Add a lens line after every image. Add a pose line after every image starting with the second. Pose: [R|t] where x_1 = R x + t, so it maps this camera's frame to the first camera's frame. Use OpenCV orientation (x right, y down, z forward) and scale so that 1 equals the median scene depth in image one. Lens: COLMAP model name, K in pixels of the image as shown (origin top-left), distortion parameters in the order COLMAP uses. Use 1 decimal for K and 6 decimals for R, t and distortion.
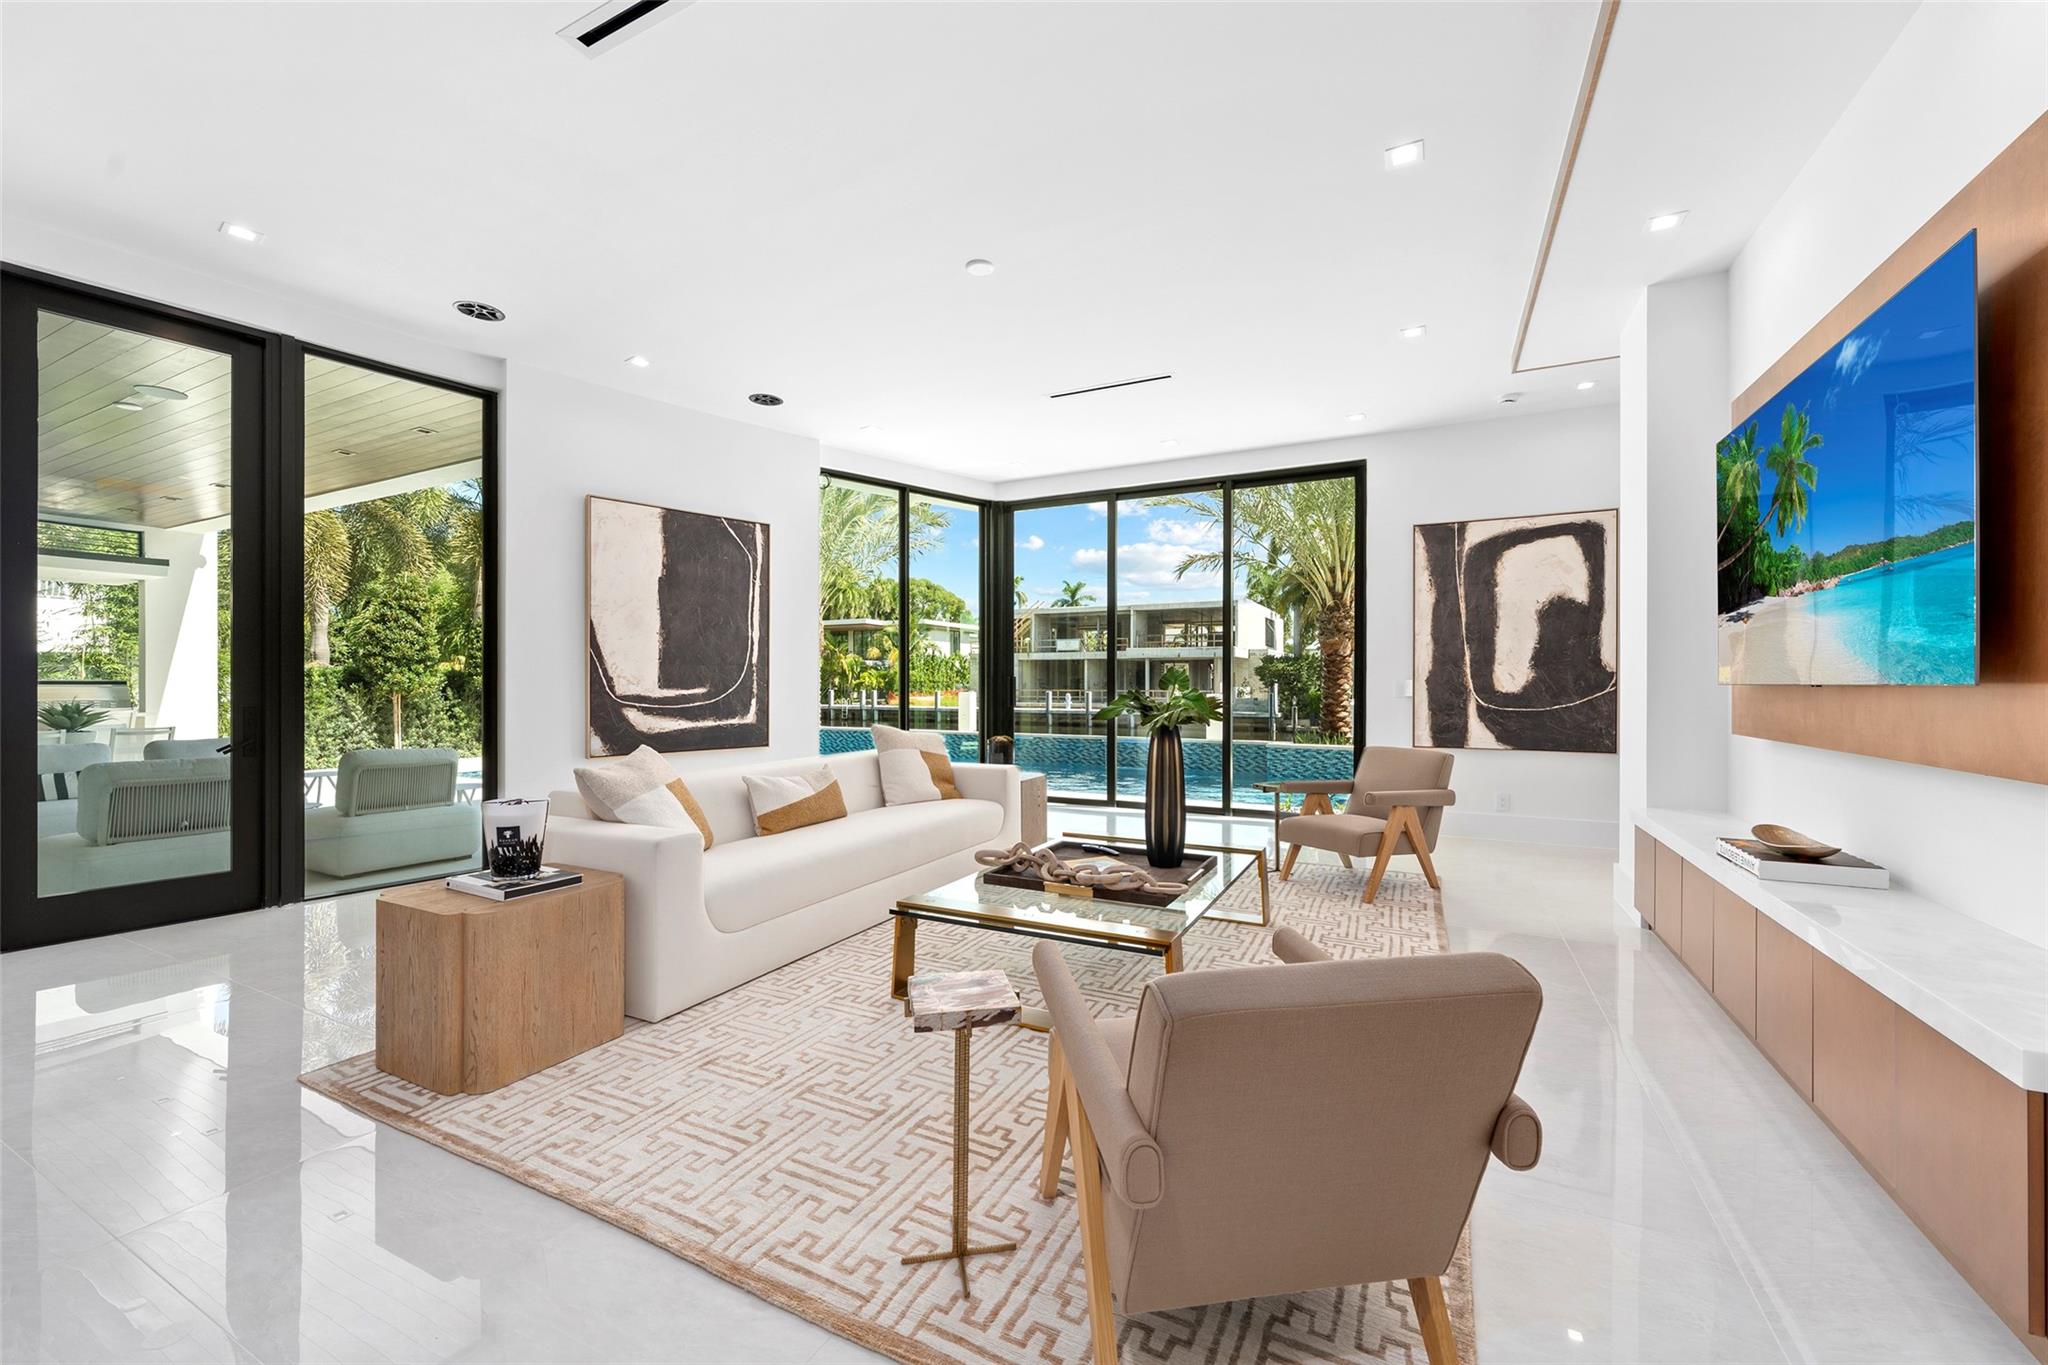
lens RADIAL K [[790.7, 0, 1029.8], [0, 790.7, 682.7], [0, 0, 1]] dist [-0.003037, 0.000145]
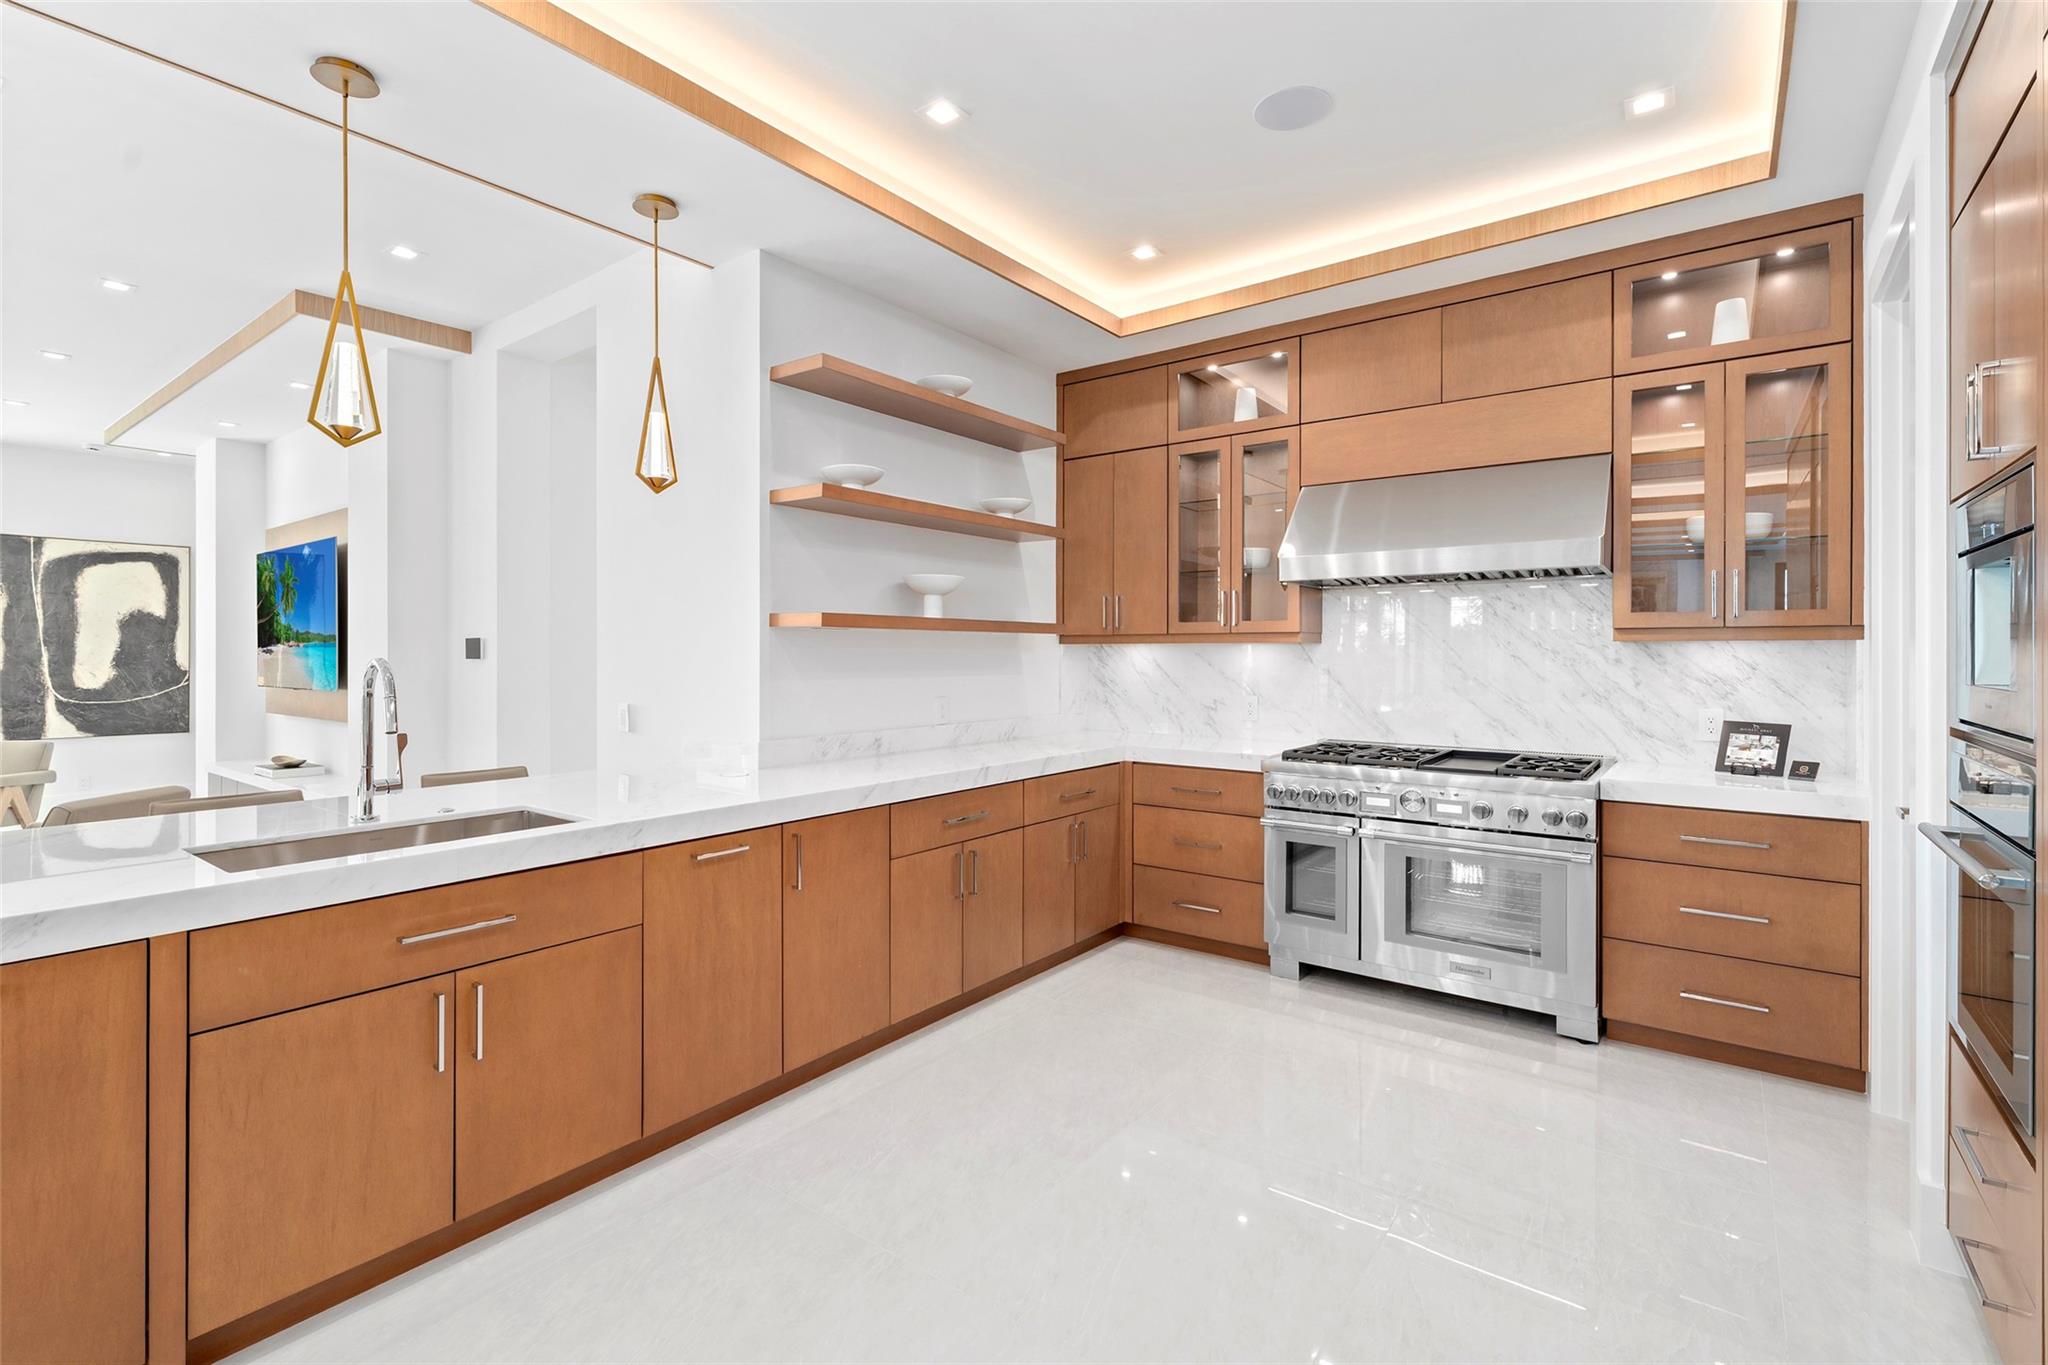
lens RADIAL K [[920.6, 0, 1027.0], [0, 920.6, 662.9], [0, 0, 1]] dist [0.000442, 0.000455]
pose [[0.177616, -0.005890, 0.984082, -0.505940], [-0.002894, 0.999975, 0.006508, -0.039496], [-0.984096, -0.004004, 0.177594, -0.629521]]
